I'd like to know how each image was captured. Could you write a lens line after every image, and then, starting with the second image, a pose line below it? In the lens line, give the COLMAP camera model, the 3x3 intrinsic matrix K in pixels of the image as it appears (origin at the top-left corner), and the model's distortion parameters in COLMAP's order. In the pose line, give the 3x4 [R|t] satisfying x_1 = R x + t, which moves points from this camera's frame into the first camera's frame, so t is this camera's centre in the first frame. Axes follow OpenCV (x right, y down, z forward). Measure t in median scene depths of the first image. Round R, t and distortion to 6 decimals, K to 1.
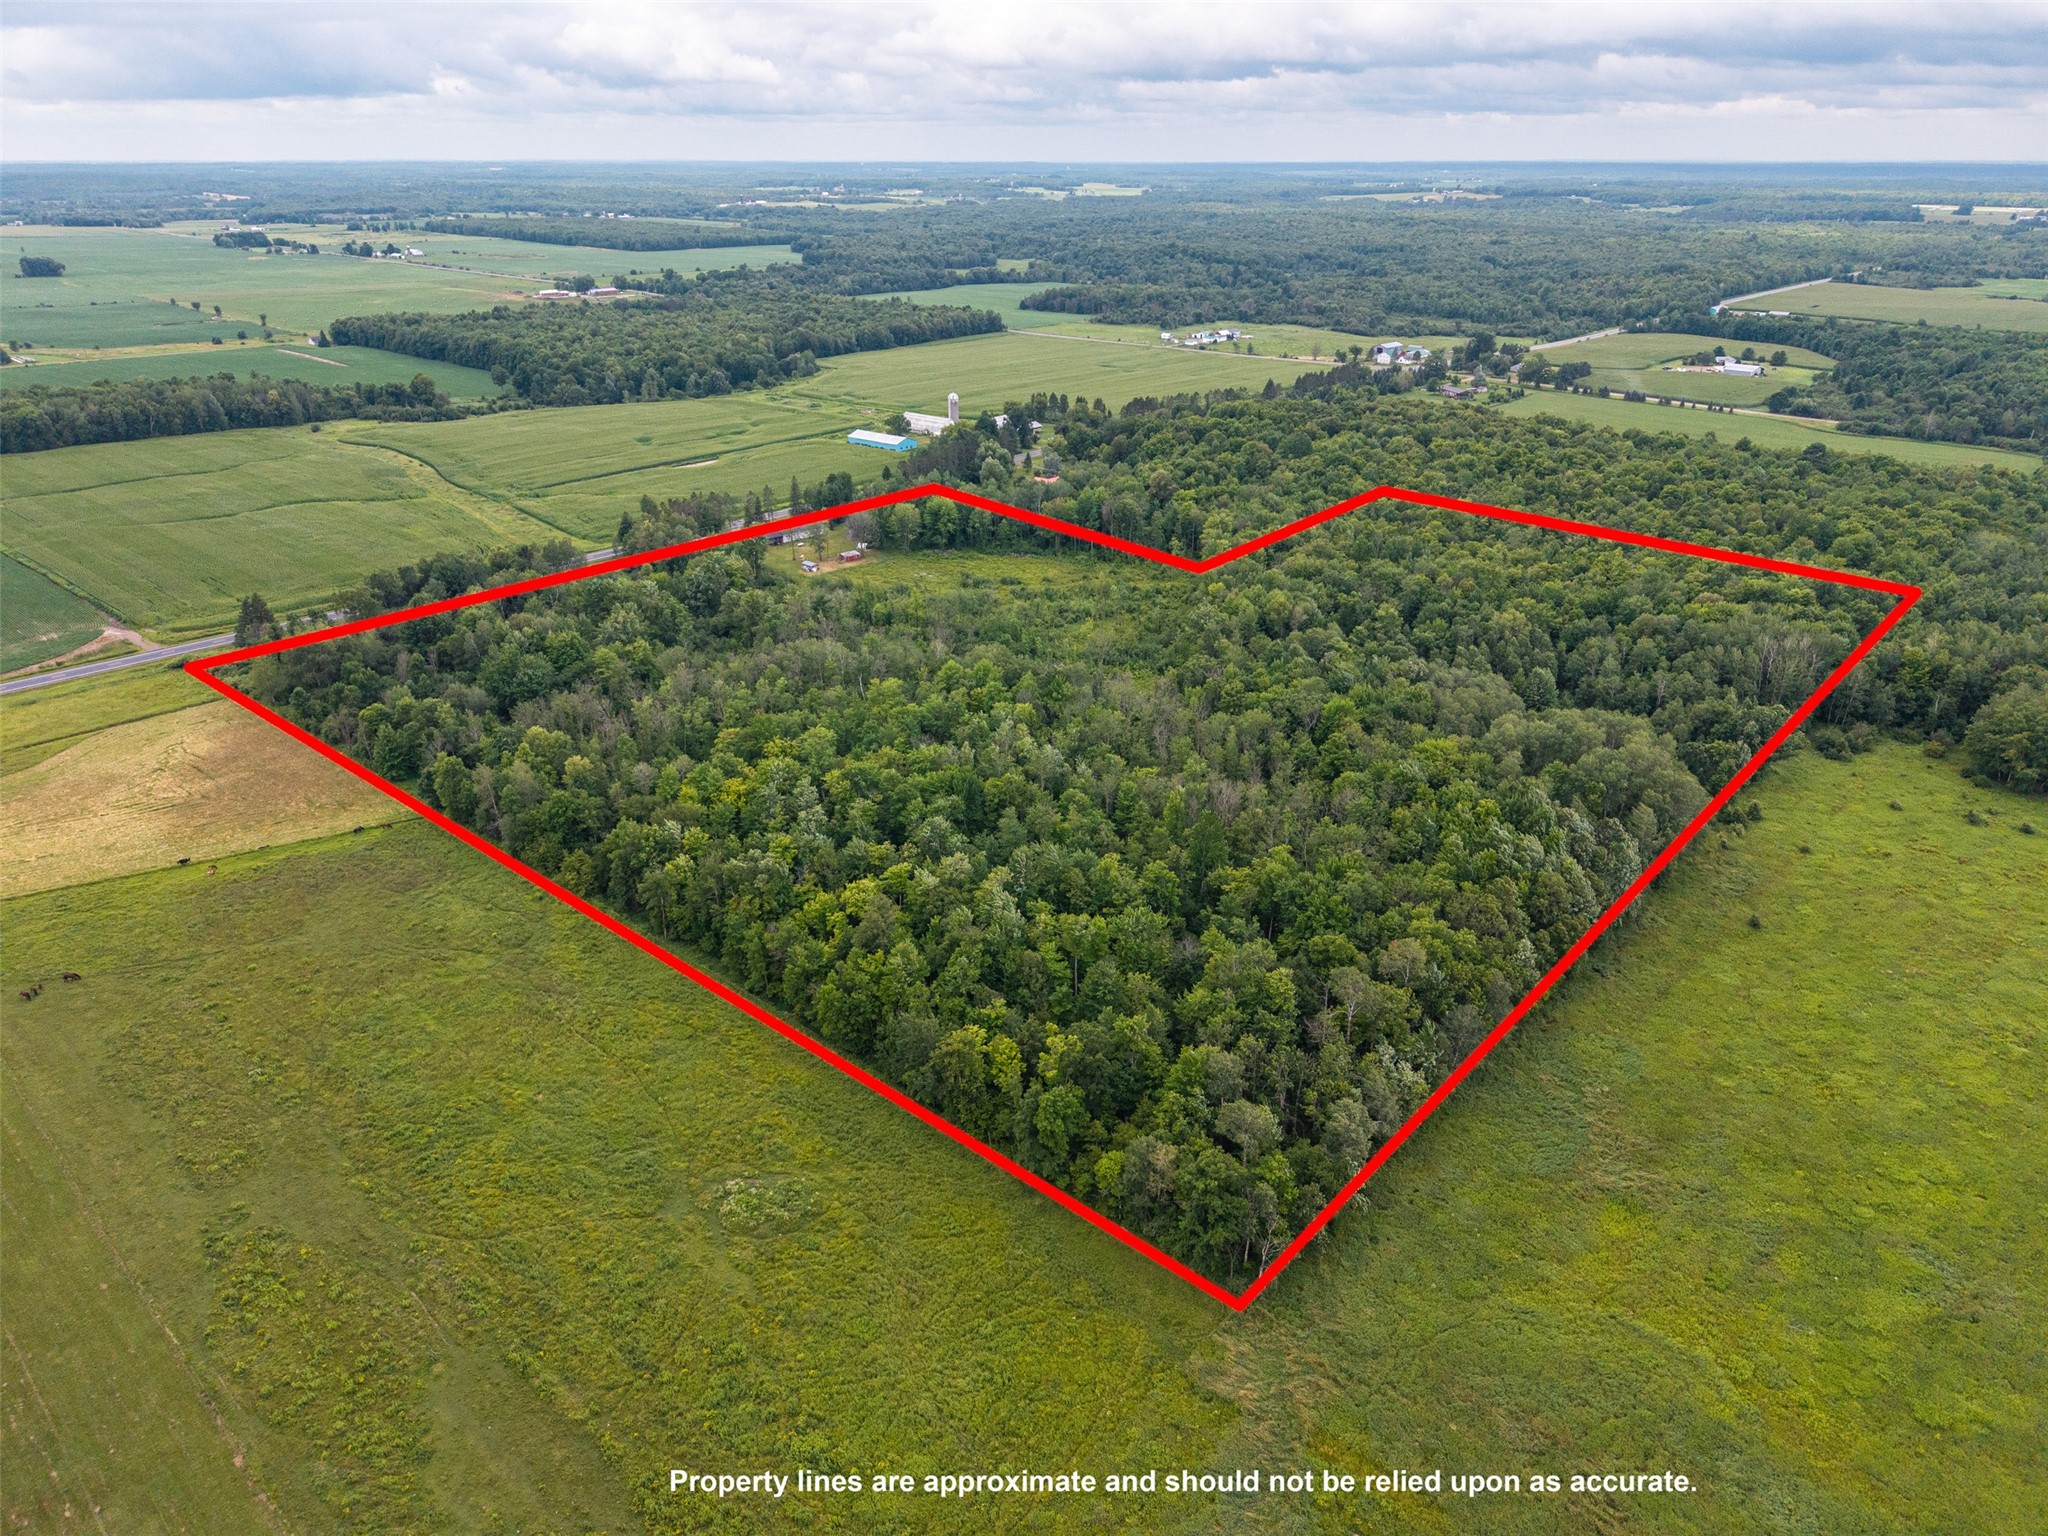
lens RADIAL K [[1369.3, 0, 1017.4], [0, 1369.3, 777.8], [0, 0, 1]] dist [0.005575, -0.006252]
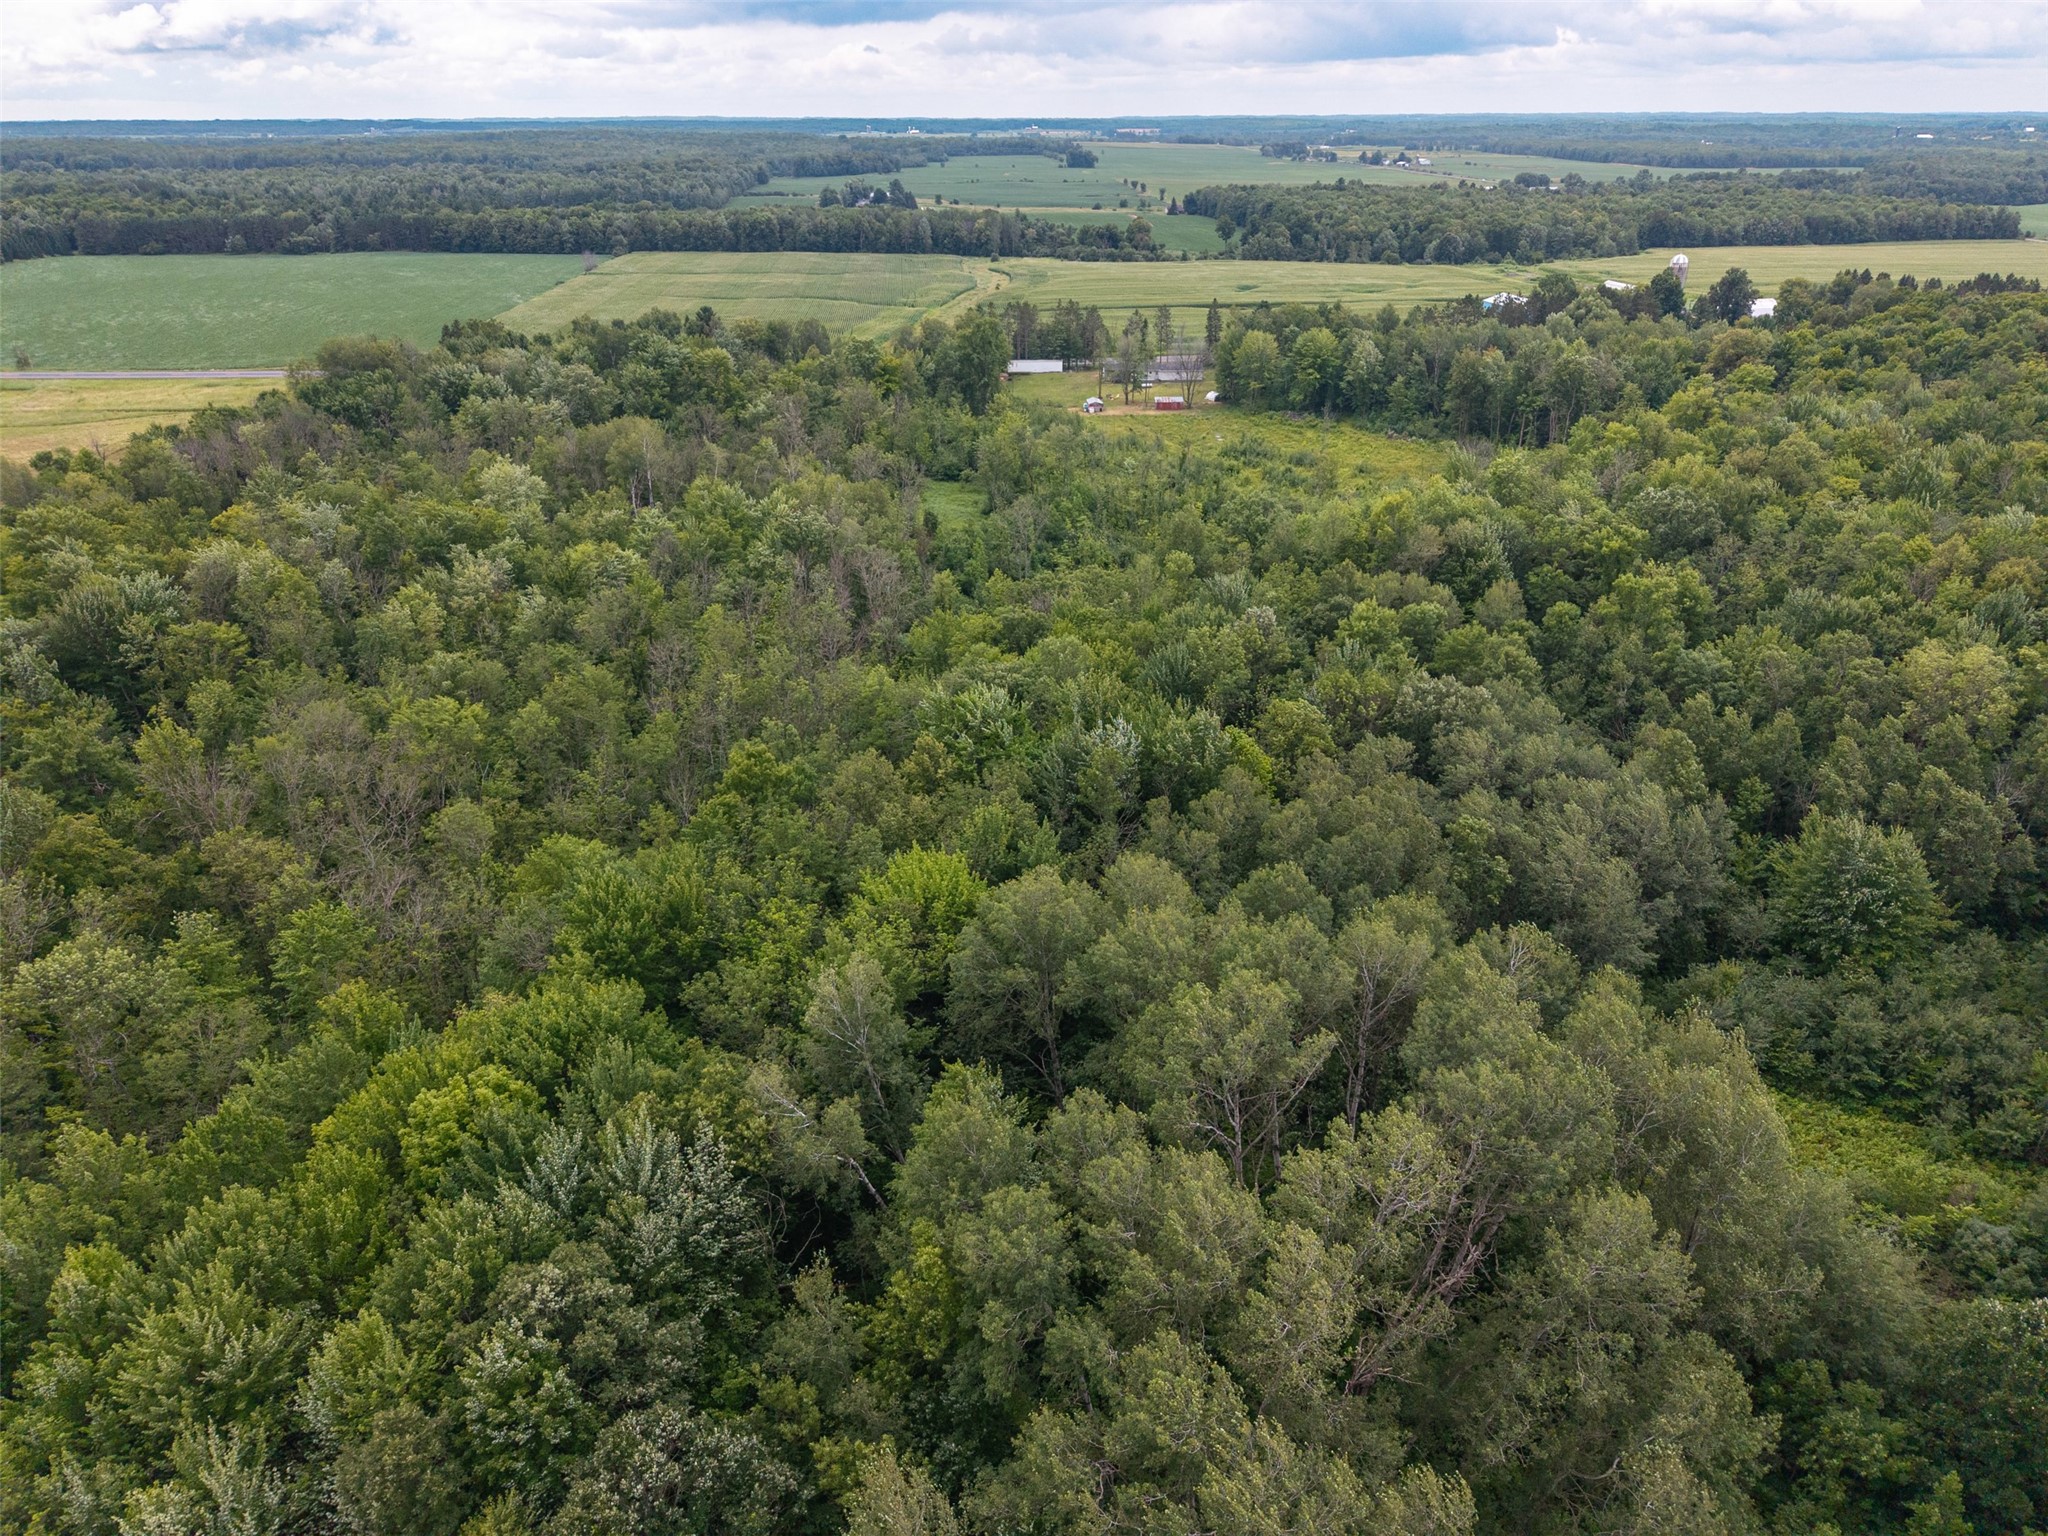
lens RADIAL K [[1369.3, 0, 1014.9], [0, 1369.3, 763.2], [0, 0, 1]] dist [0.005575, -0.006252]
pose [[0.727369, 0.287342, -0.623192, 0.185343], [-0.277453, 0.953722, 0.115908, -0.031824], [0.627657, 0.088598, 0.773432, 0.284798]]
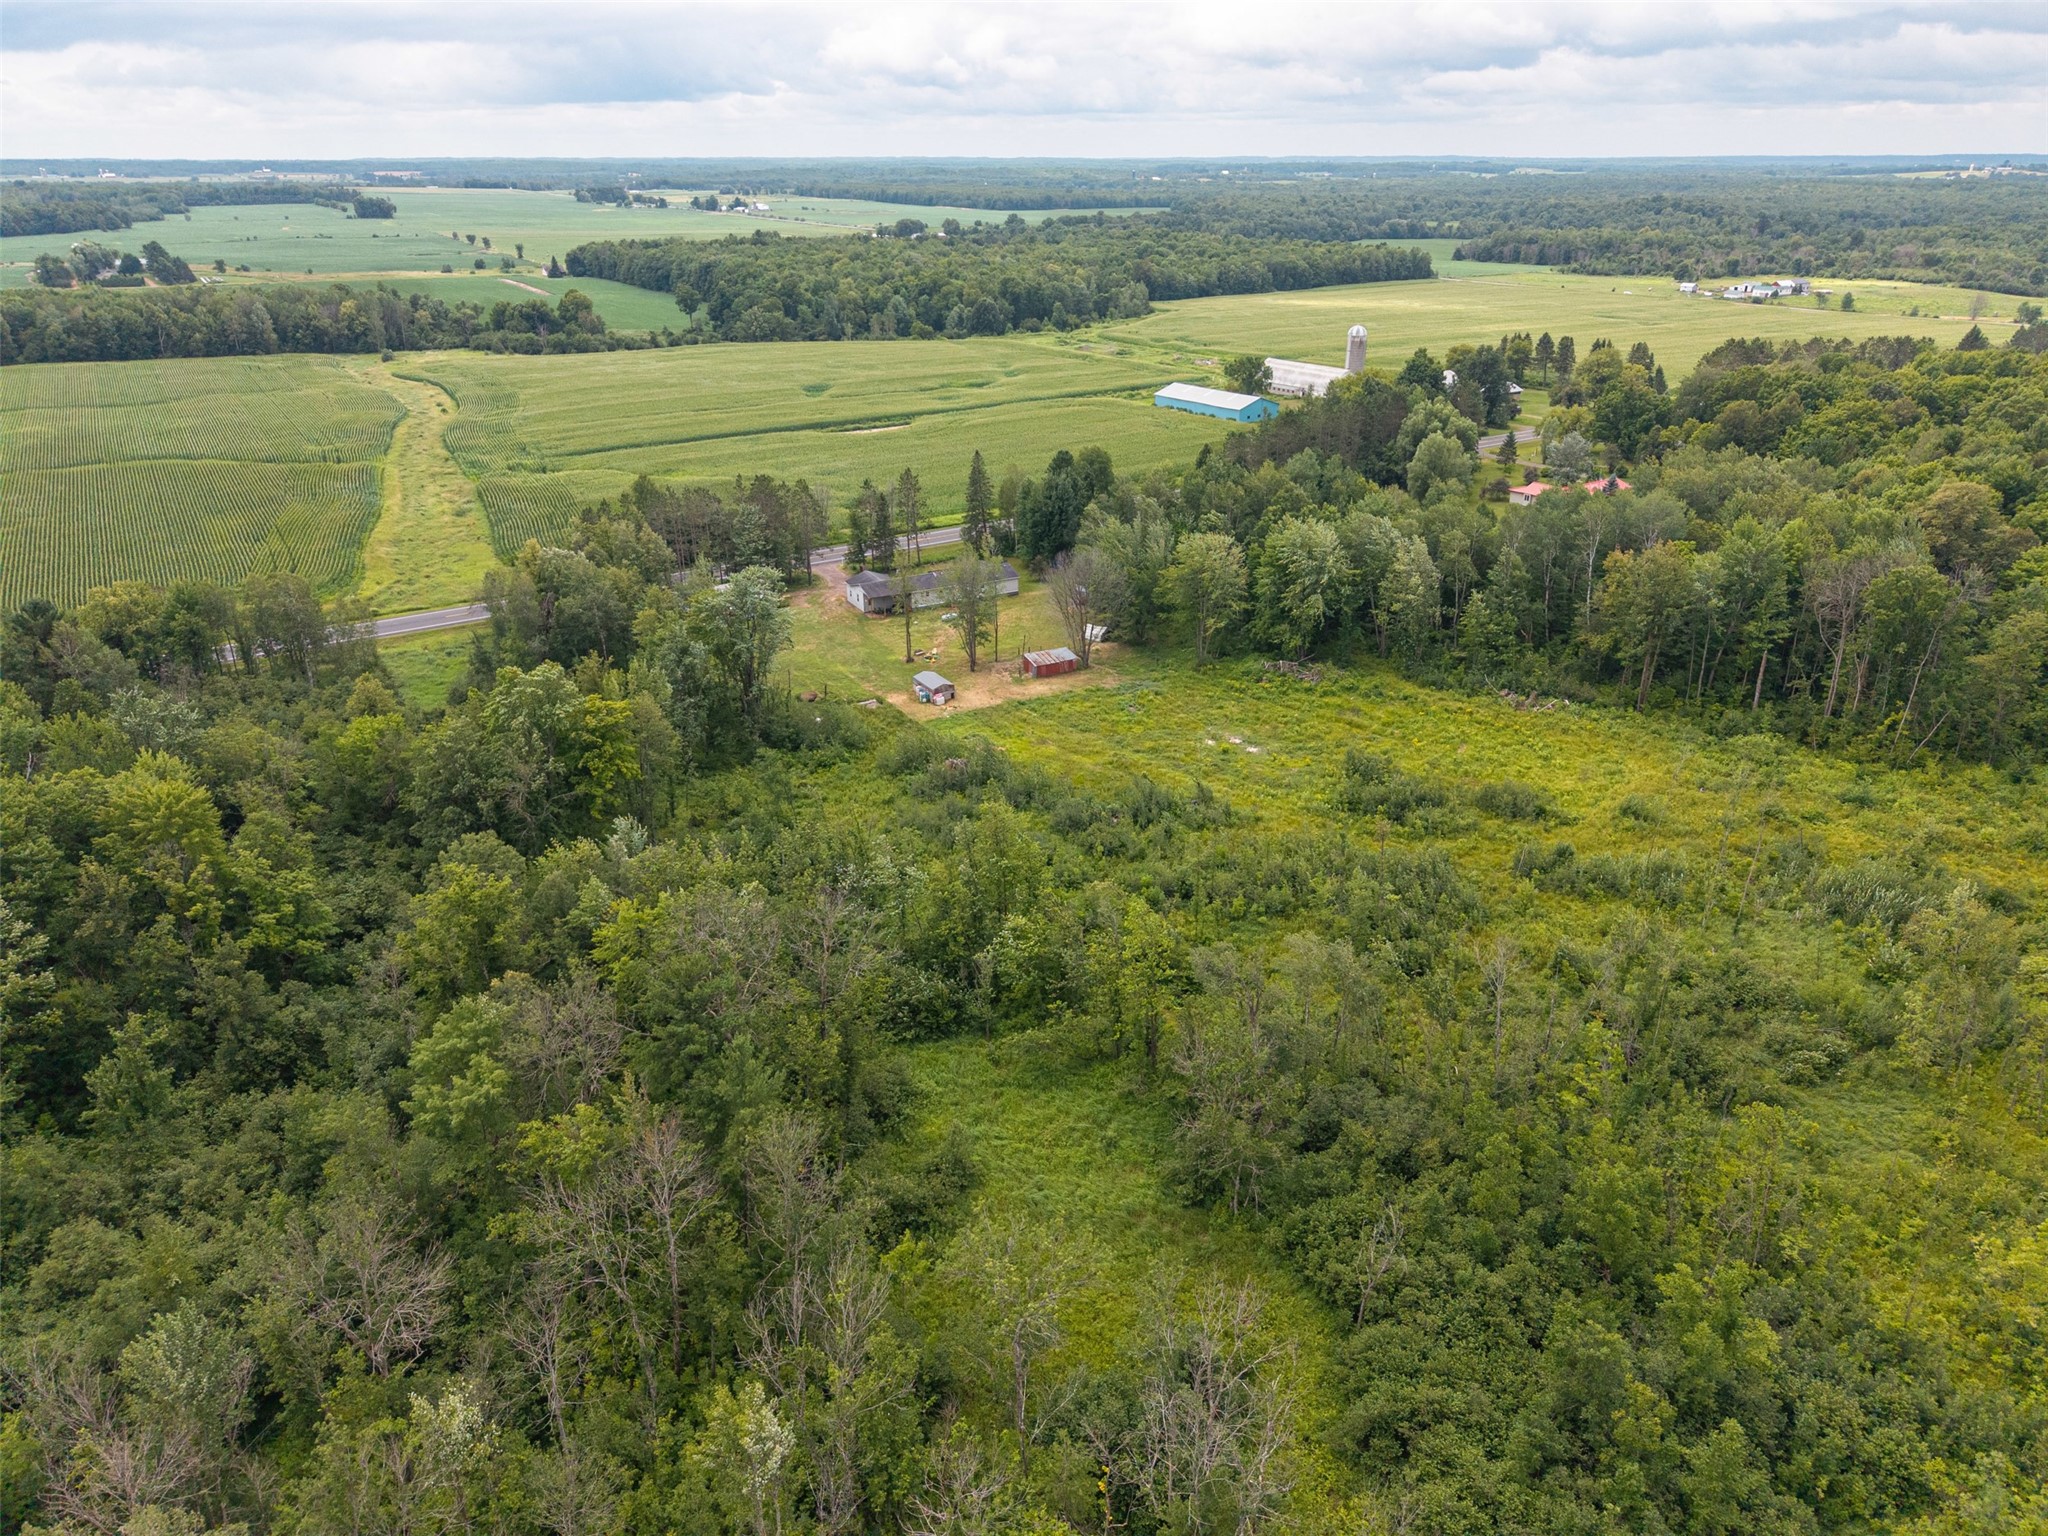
lens RADIAL K [[1369.3, 0, 1019.8], [0, 1369.3, 786.6], [0, 0, 1]] dist [0.005575, -0.006252]
pose [[0.963851, 0.108461, -0.243367, -0.021966], [-0.107438, 0.994057, 0.017516, -0.084467], [0.243820, 0.009264, 0.969776, 0.400141]]
